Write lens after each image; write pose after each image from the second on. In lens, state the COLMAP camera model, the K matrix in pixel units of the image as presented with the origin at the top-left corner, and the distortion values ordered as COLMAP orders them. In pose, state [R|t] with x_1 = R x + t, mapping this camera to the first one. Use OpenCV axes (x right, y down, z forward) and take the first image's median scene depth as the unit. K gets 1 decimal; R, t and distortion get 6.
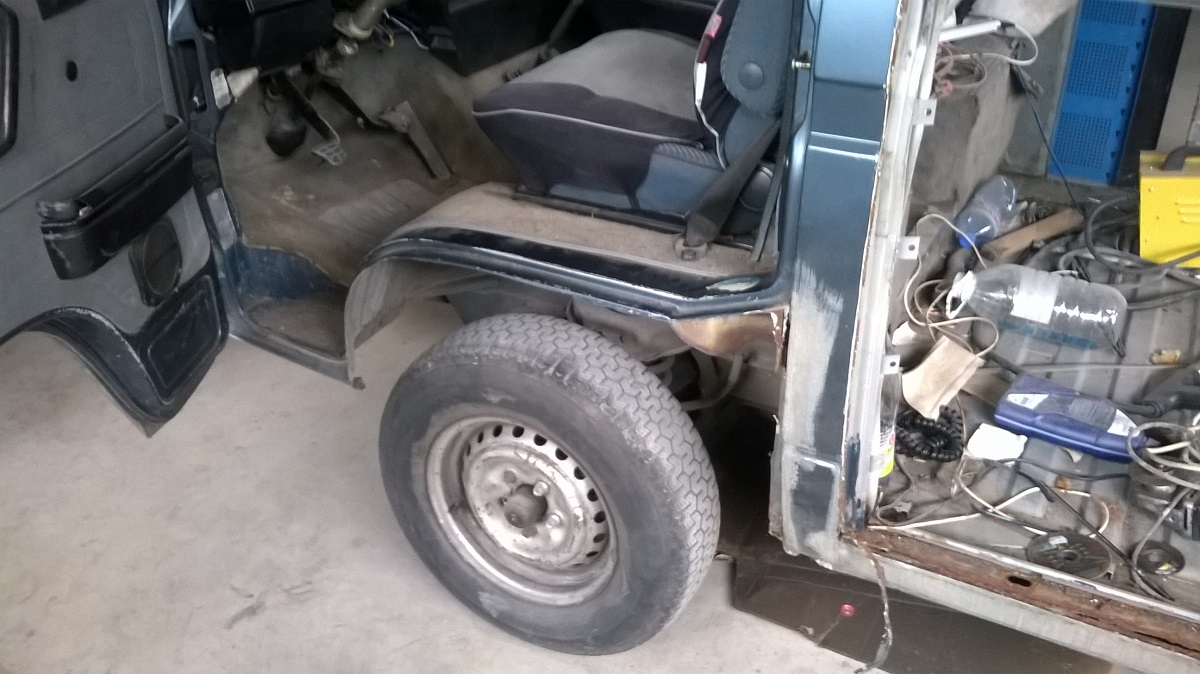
lens RADIAL K [[1014.8, 0, 600.2], [0, 1014.8, 336.5], [0, 0, 1]] dist [-0.042775, -0.027075]
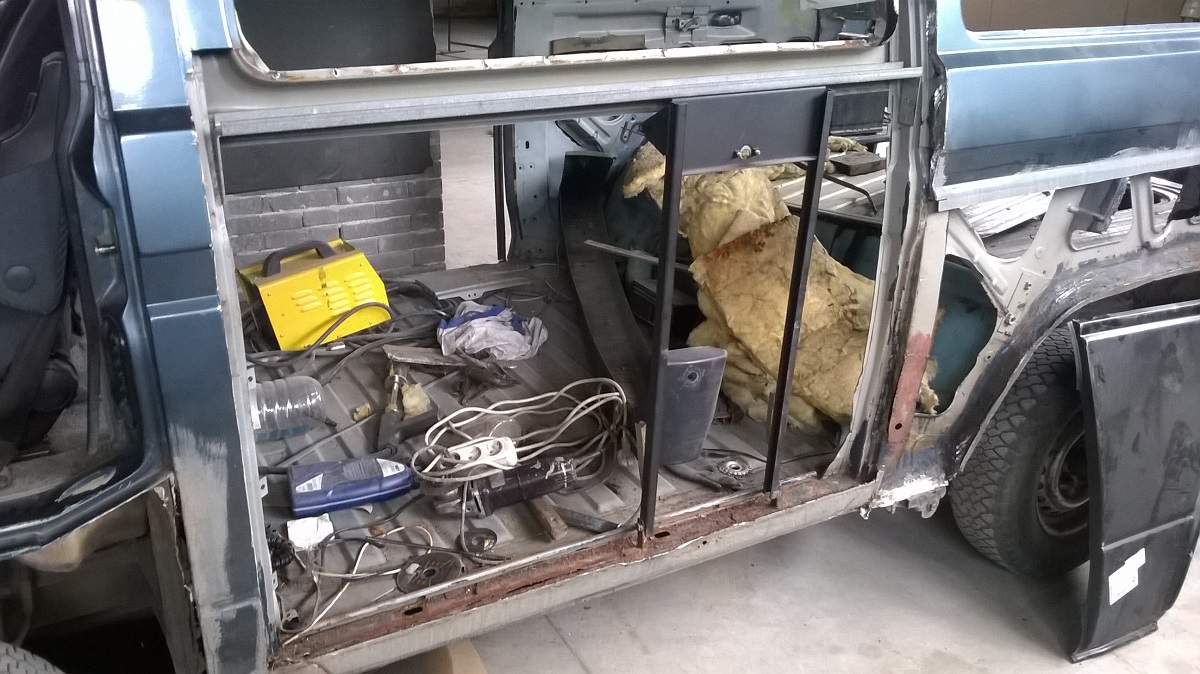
lens RADIAL K [[1014.8, 0, 600.0], [0, 1014.8, 337.1], [0, 0, 1]] dist [-0.042775, -0.027075]
pose [[0.508369, -0.296690, 0.808416, -0.331388], [0.409027, 0.909310, 0.076503, -0.050038], [-0.757798, 0.291773, 0.583619, 0.044138]]
